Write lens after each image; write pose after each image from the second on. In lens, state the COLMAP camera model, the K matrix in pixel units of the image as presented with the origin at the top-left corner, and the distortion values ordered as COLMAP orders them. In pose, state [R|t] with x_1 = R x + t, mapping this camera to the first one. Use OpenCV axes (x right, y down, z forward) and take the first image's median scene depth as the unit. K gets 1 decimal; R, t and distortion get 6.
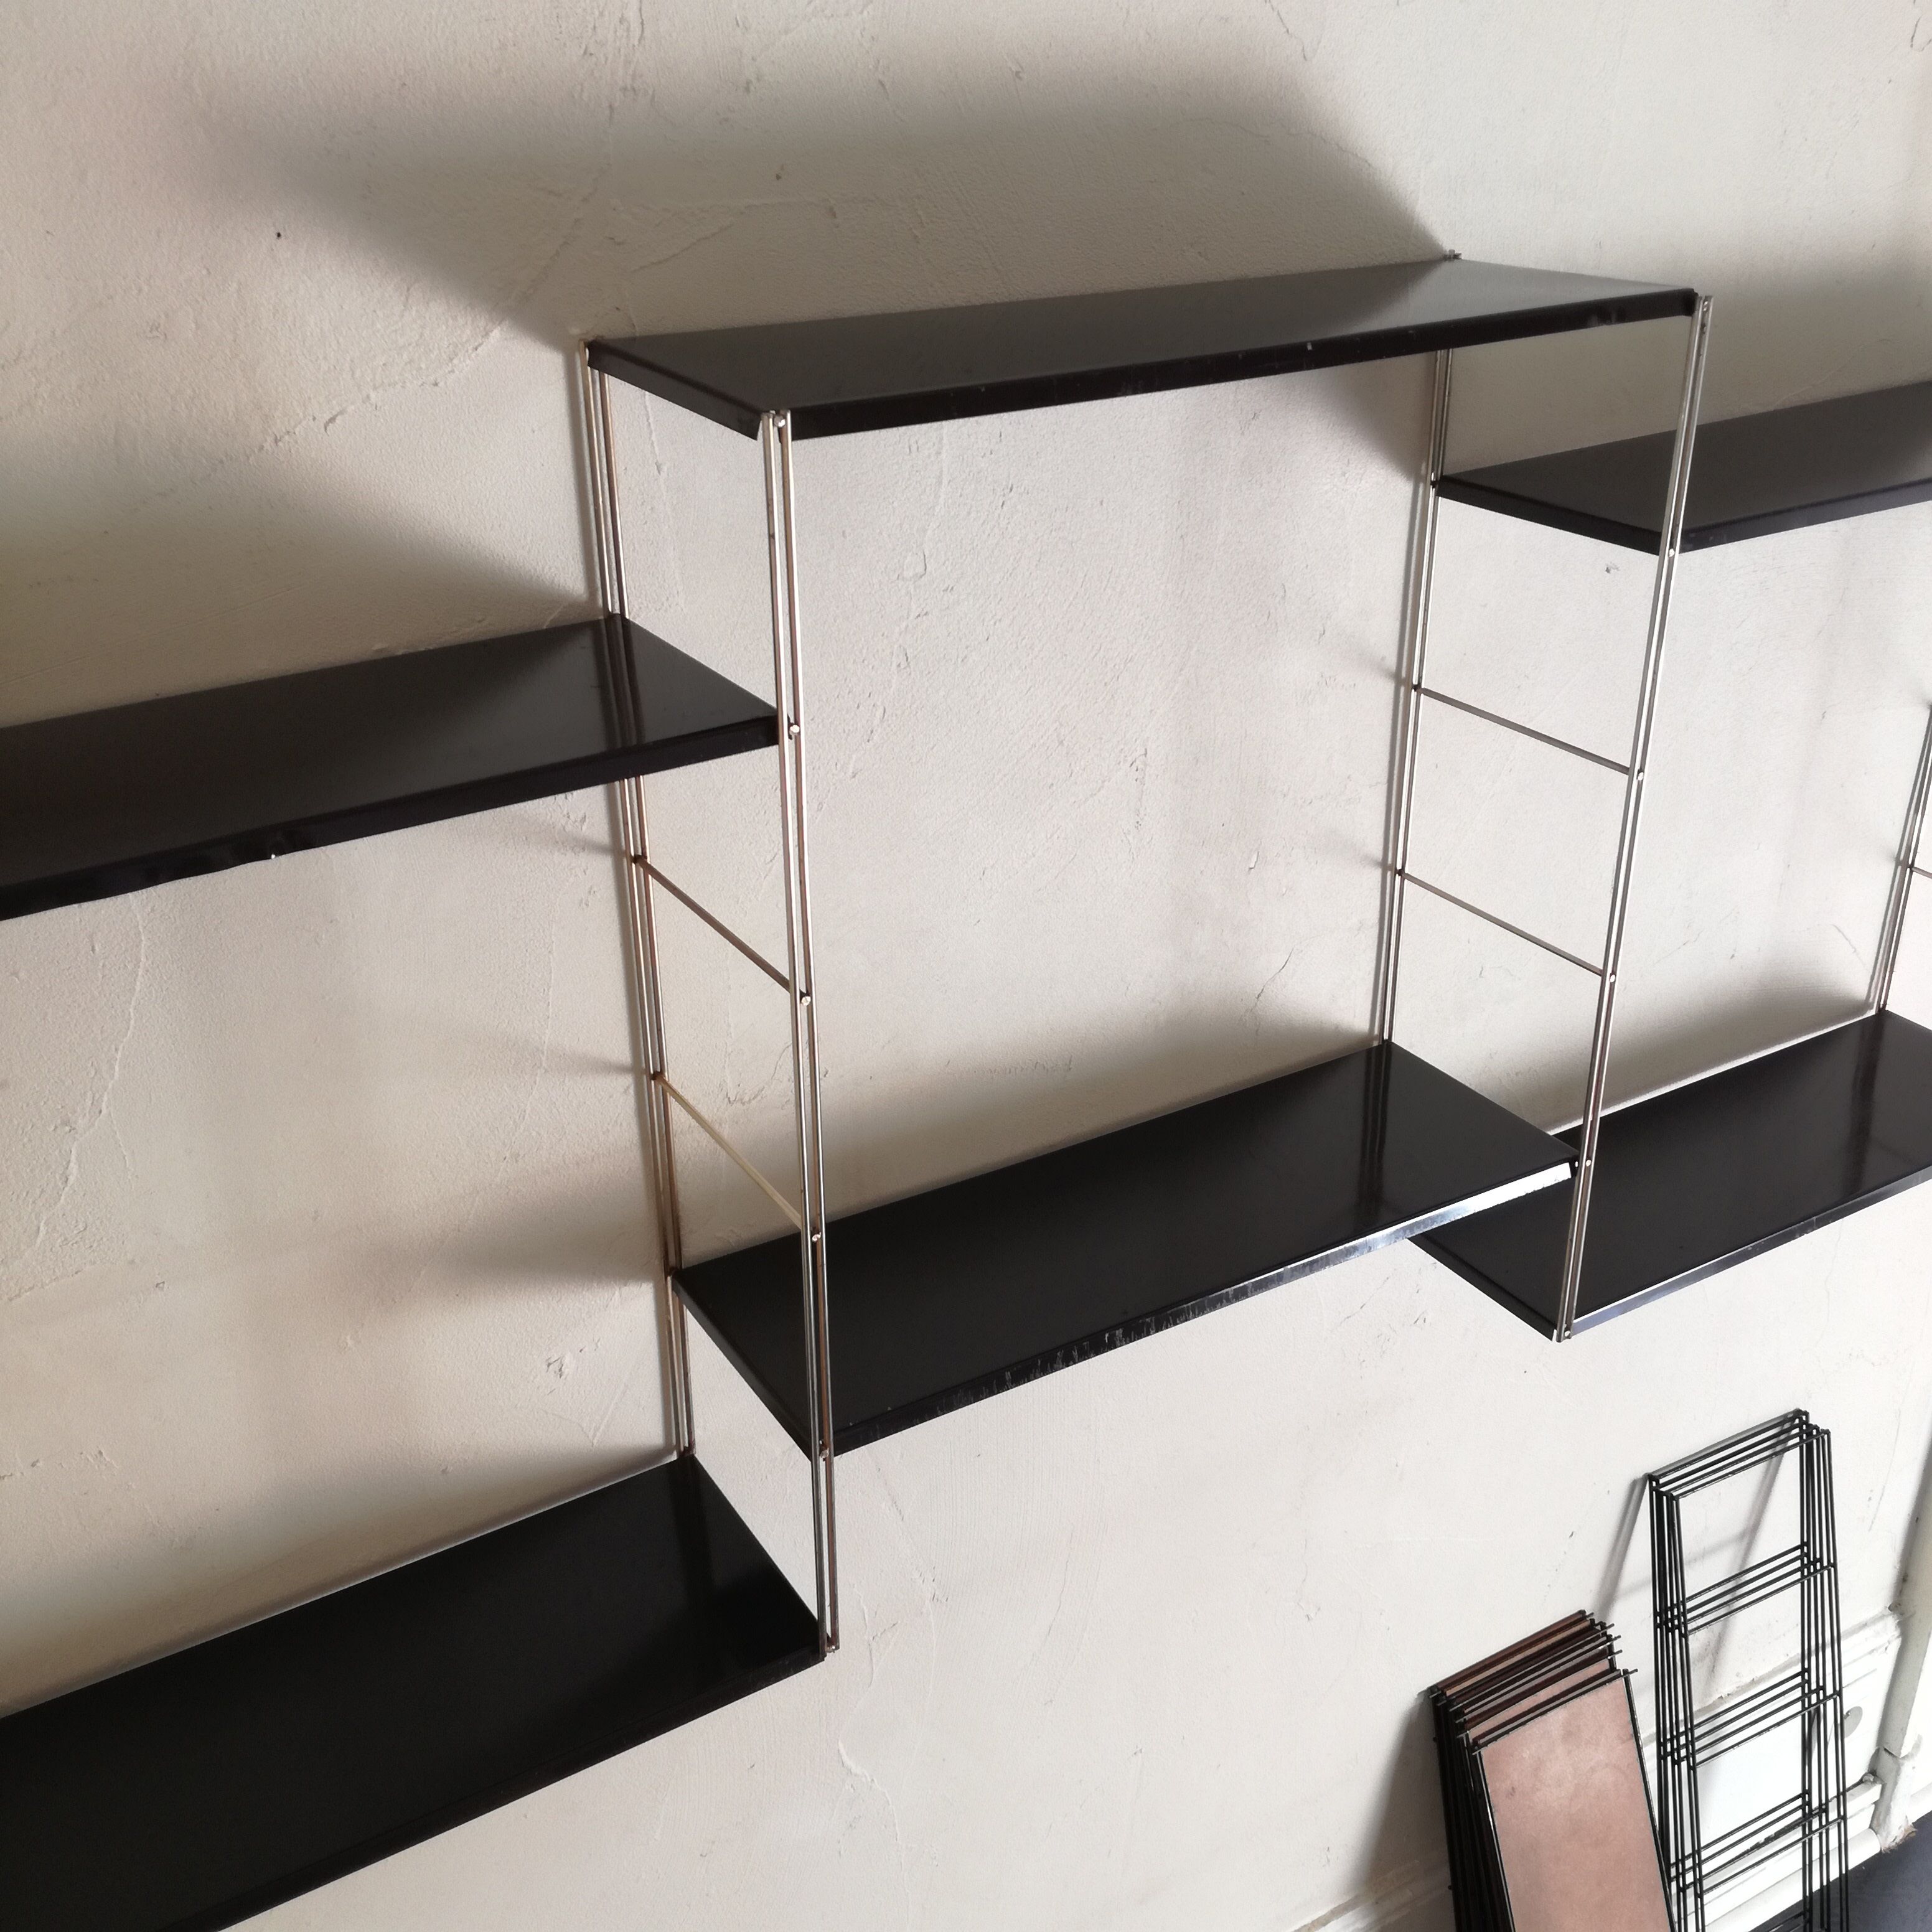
lens RADIAL K [[2108.3, 0, 966.0], [0, 2108.3, 966.0], [0, 0, 1]] dist [0.161043, -0.406803]
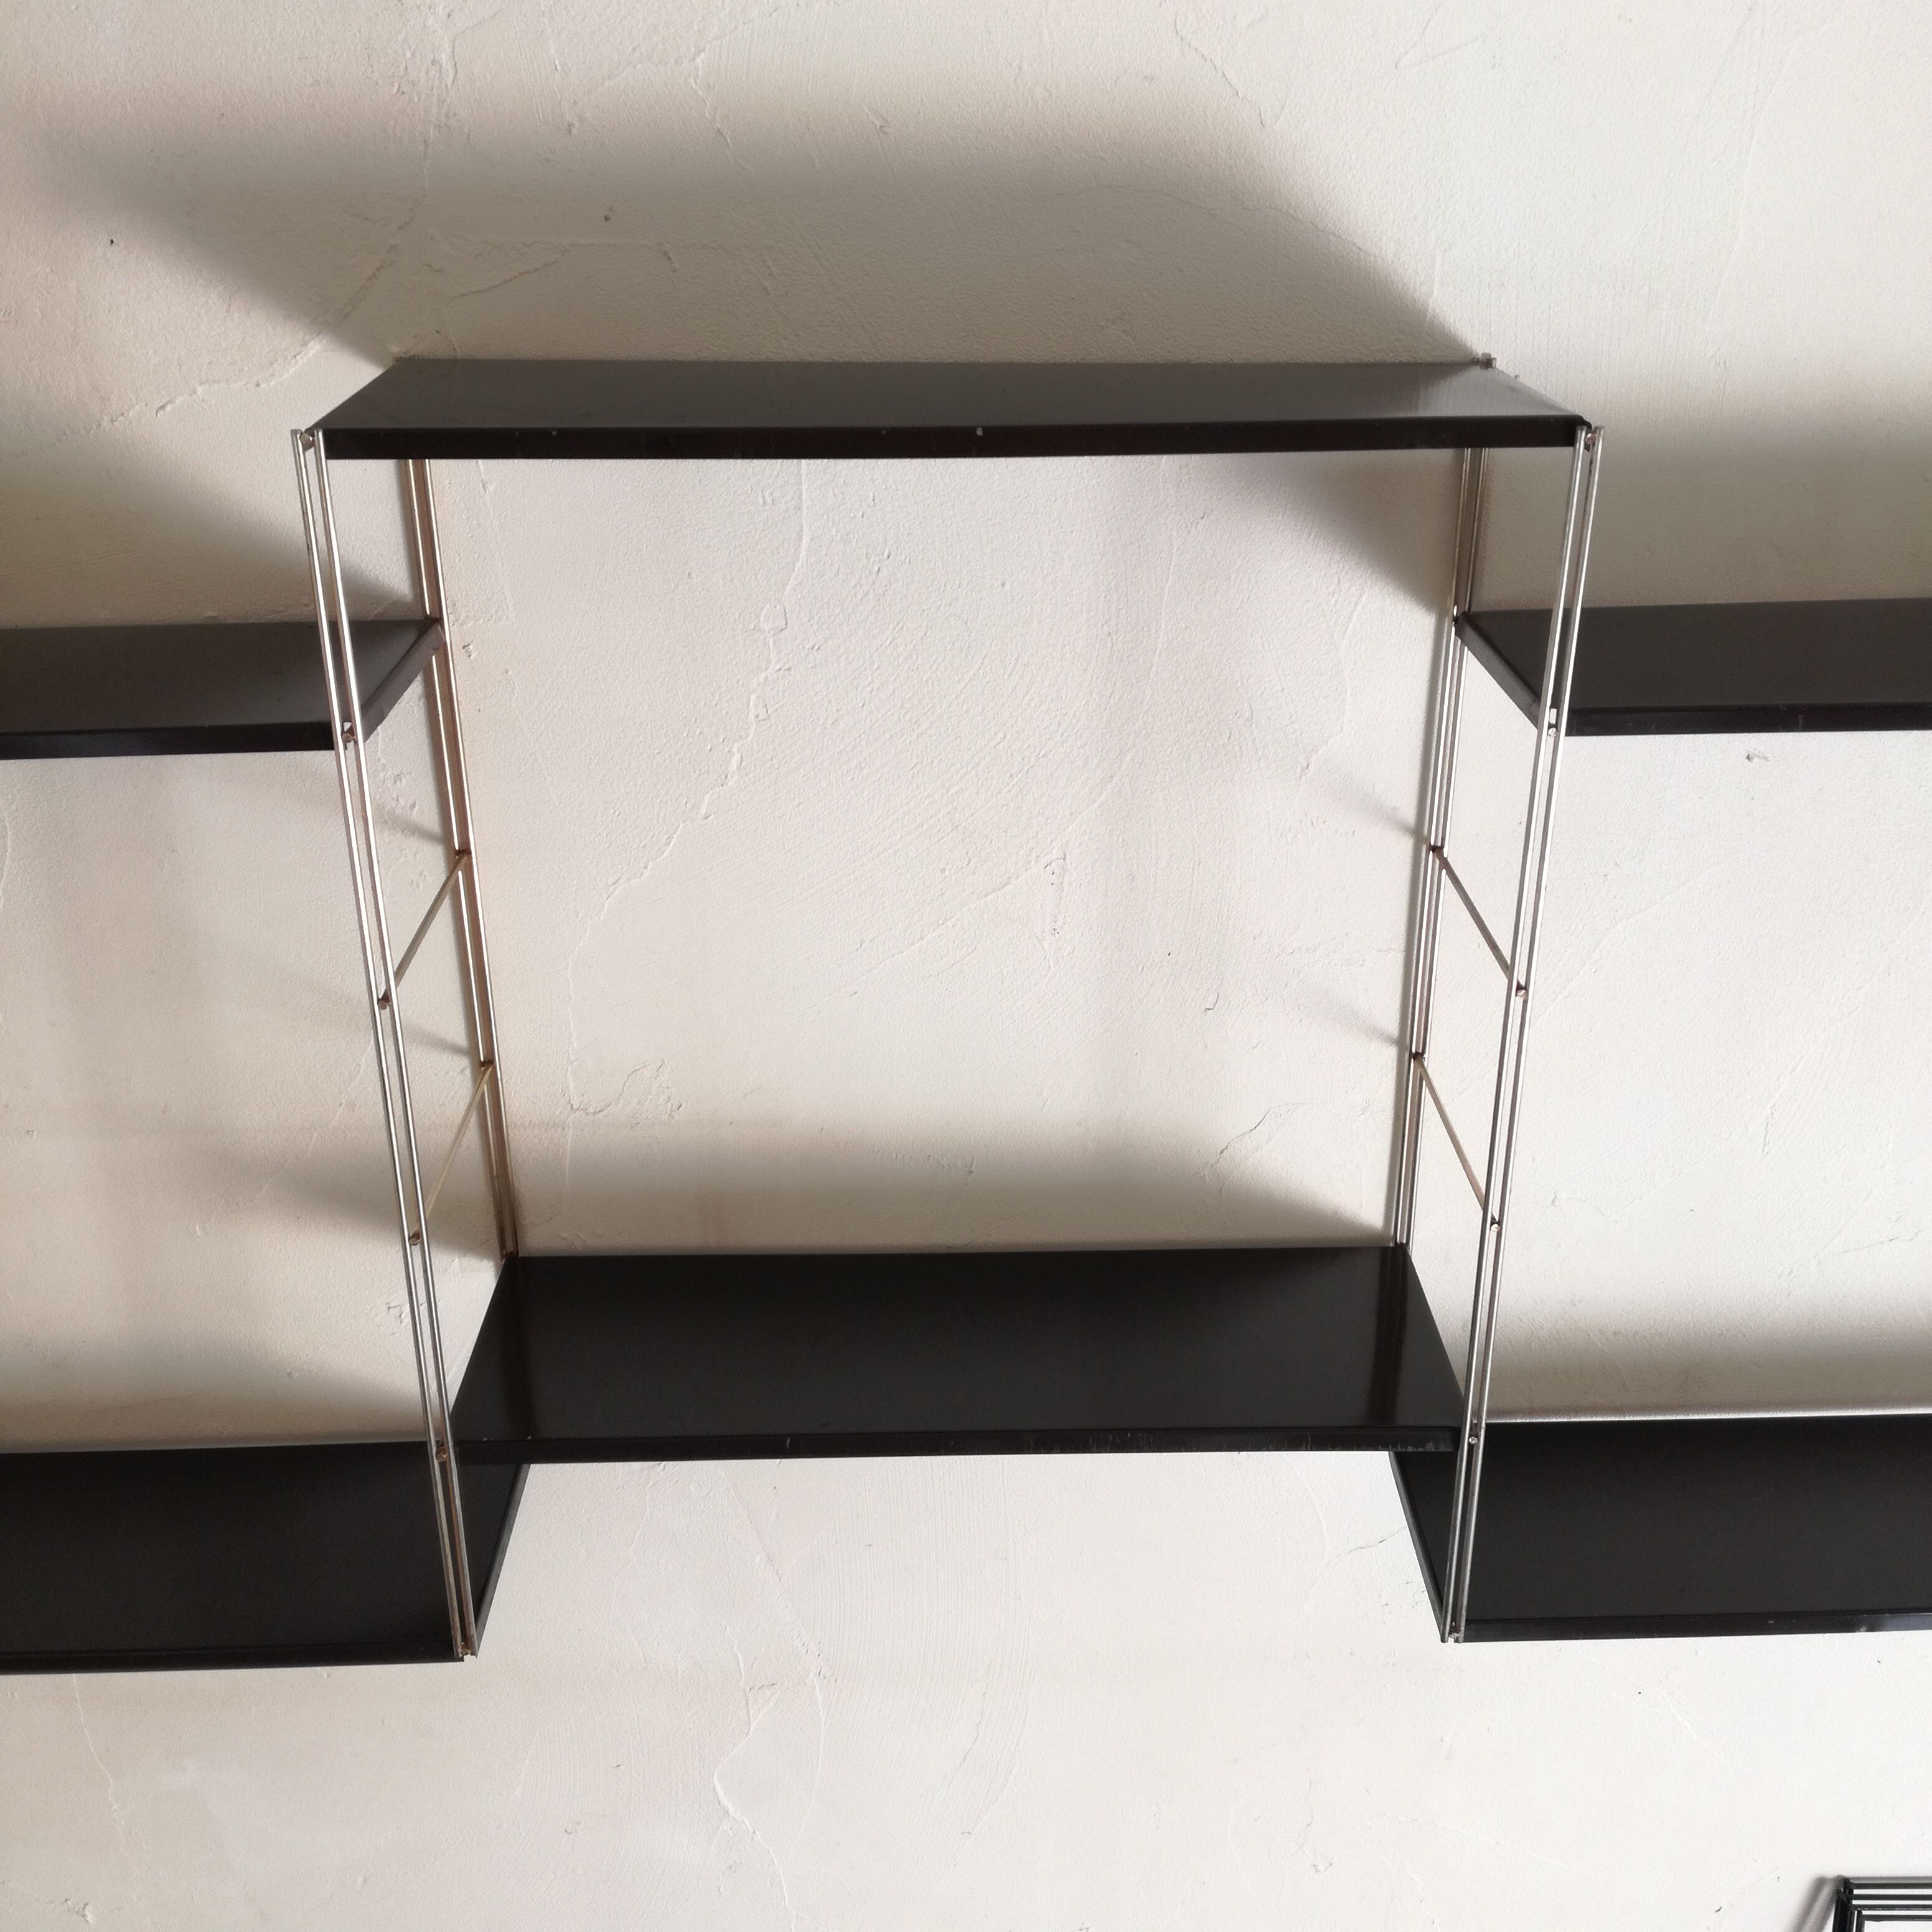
lens RADIAL K [[2111.1, 0, 976.3], [0, 2111.1, 980.8], [0, 0, 1]] dist [0.131231, -0.299069]
pose [[0.866956, 0.212239, -0.450934, 0.472955], [-0.222032, 0.974521, 0.031799, -0.067508], [0.446194, 0.072553, 0.891990, 0.152869]]
